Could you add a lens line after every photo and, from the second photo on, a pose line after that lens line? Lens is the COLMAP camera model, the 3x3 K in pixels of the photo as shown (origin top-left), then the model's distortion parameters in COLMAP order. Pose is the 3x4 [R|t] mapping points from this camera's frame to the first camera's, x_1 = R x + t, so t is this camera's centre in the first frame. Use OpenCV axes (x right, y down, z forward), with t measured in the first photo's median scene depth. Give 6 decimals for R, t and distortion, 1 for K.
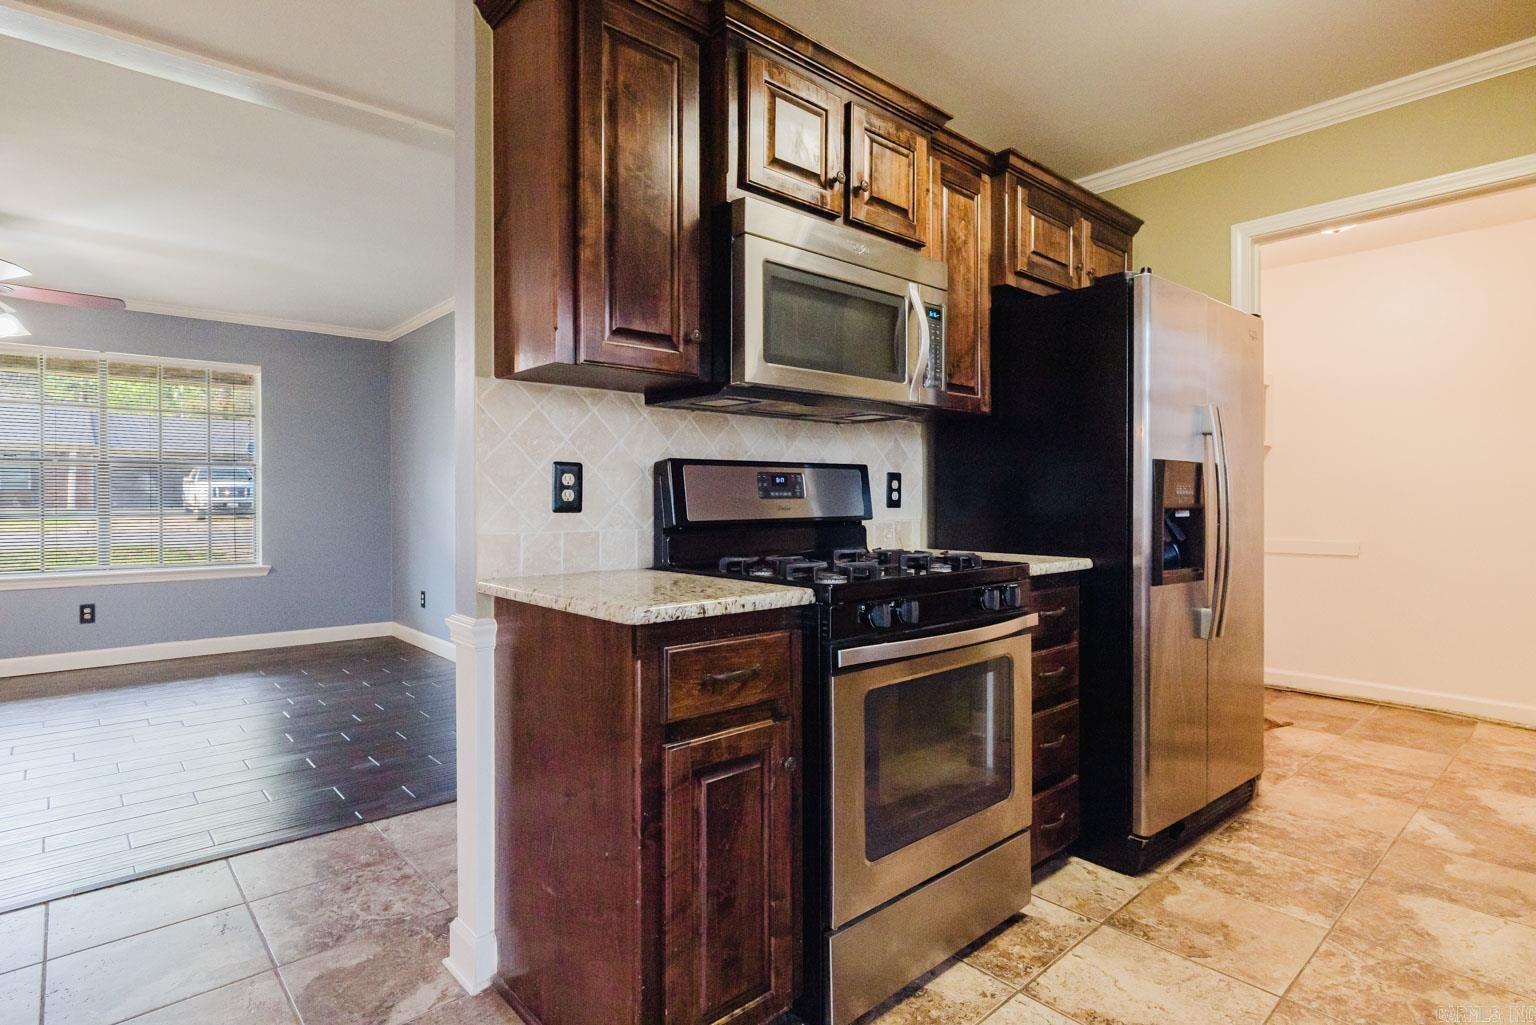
lens RADIAL K [[787.8, 0, 773.5], [0, 787.8, 503.9], [0, 0, 1]] dist [-0.002534, -0.000143]
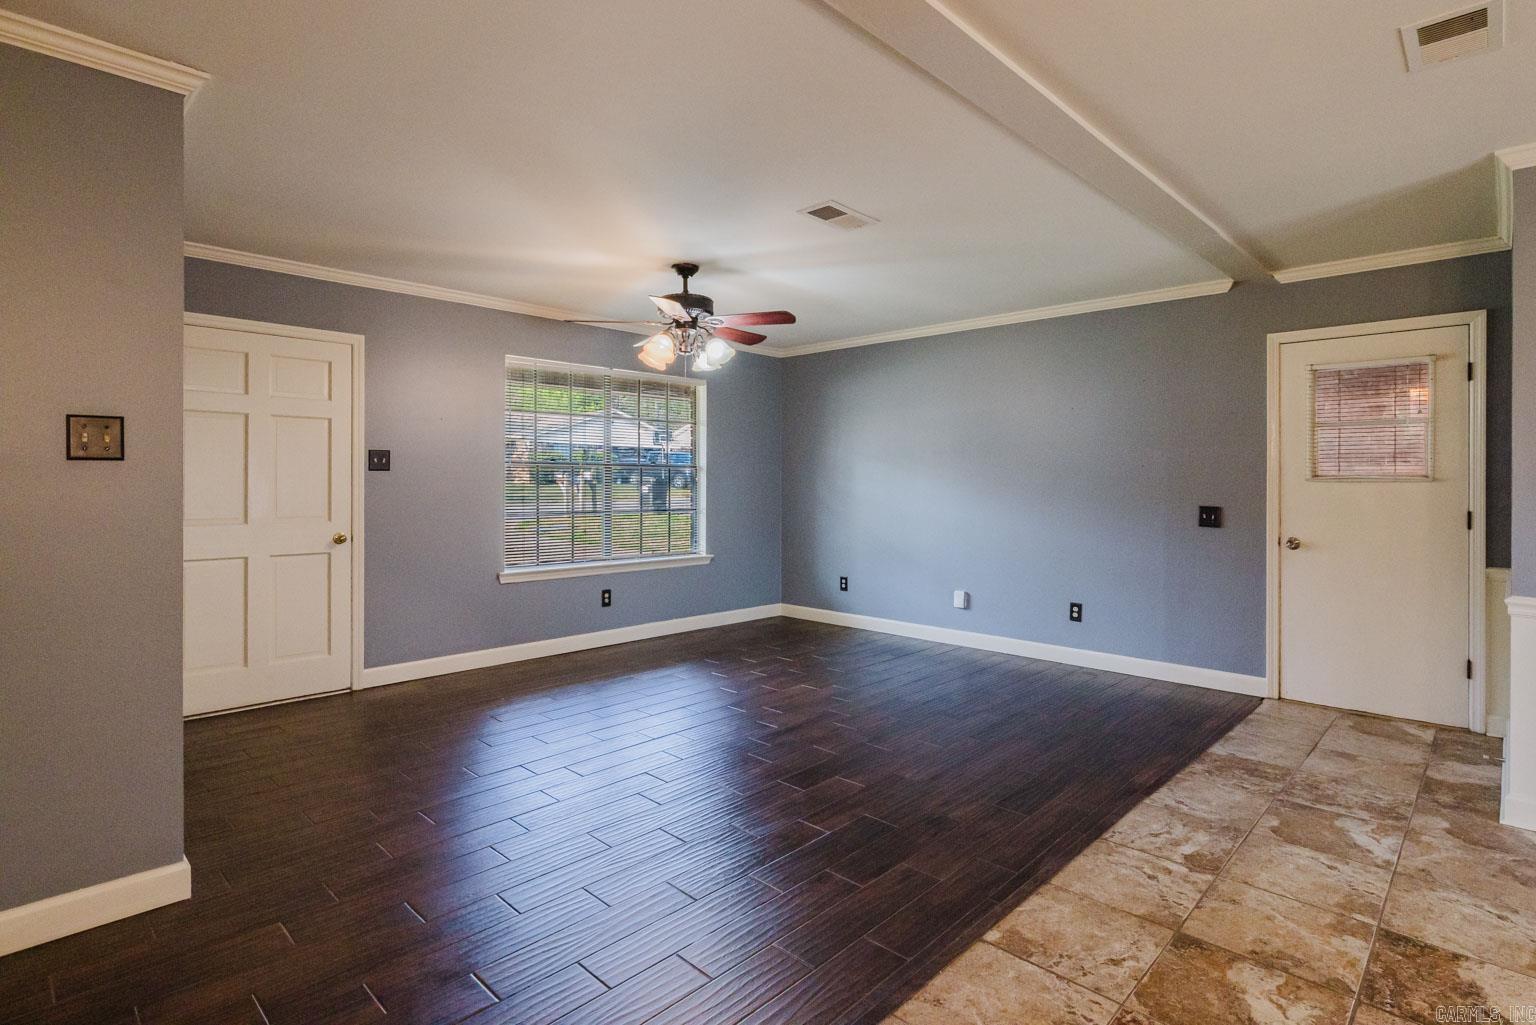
lens RADIAL K [[765.0, 0, 794.0], [0, 765.0, 498.6], [0, 0, 1]] dist [-0.005423, 0.002415]
pose [[0.996627, 0.003597, 0.081989, -1.582549], [-0.005007, 0.999843, 0.016992, -0.058853], [-0.081915, -0.017345, 0.996488, -0.300020]]
